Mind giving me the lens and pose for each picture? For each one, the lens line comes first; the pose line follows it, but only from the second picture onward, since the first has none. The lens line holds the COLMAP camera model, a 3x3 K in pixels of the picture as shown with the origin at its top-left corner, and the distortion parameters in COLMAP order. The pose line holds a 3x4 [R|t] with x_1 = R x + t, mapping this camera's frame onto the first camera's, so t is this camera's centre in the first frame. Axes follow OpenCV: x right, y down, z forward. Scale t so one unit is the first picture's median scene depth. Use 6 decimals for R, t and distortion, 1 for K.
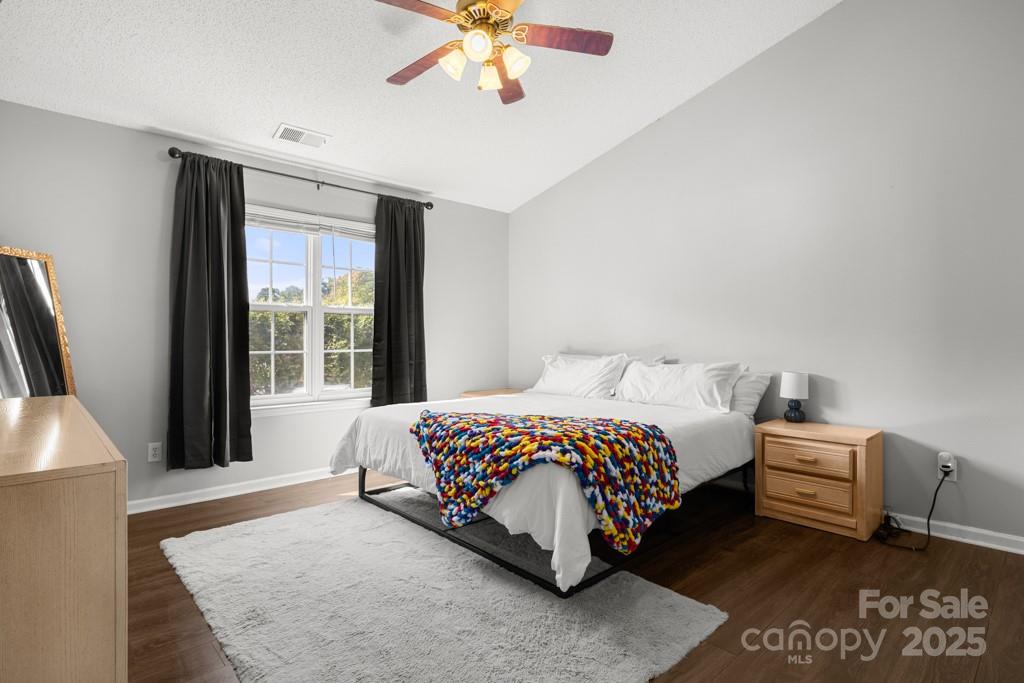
lens RADIAL K [[505.3, 0, 508.5], [0, 505.3, 343.8], [0, 0, 1]] dist [-0.001800, -0.001245]
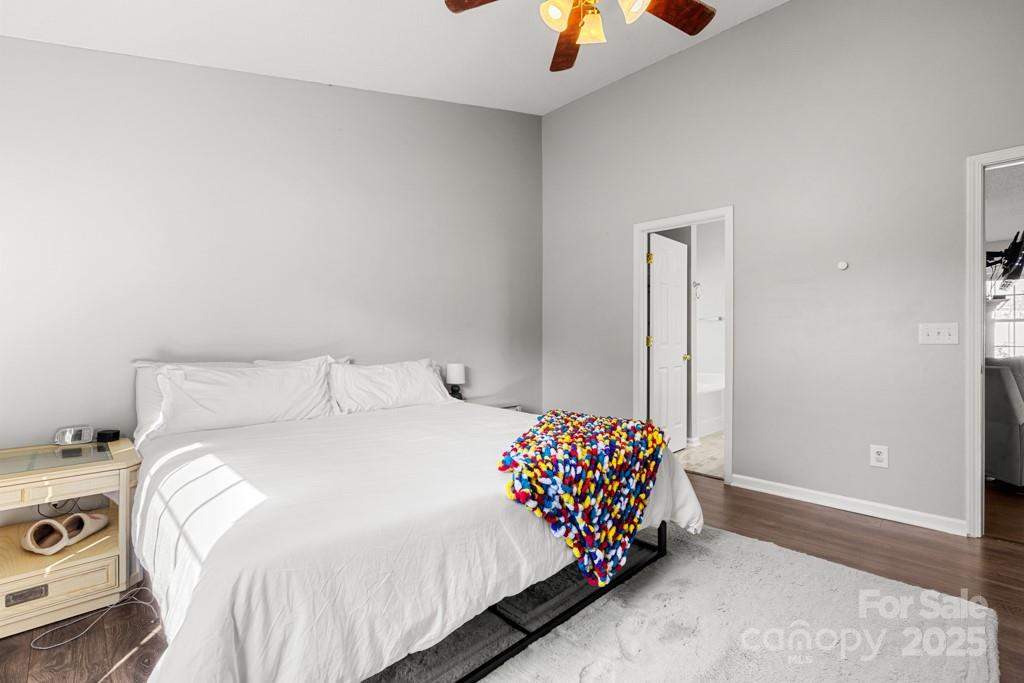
lens RADIAL K [[452.2, 0, 517.4], [0, 452.2, 340.2], [0, 0, 1]] dist [-0.001390, -0.000127]
pose [[-0.048970, 0.004792, 0.998789, -0.793463], [0.002168, 0.999987, -0.004692, -0.001009], [-0.998798, 0.001936, -0.048980, 1.172226]]
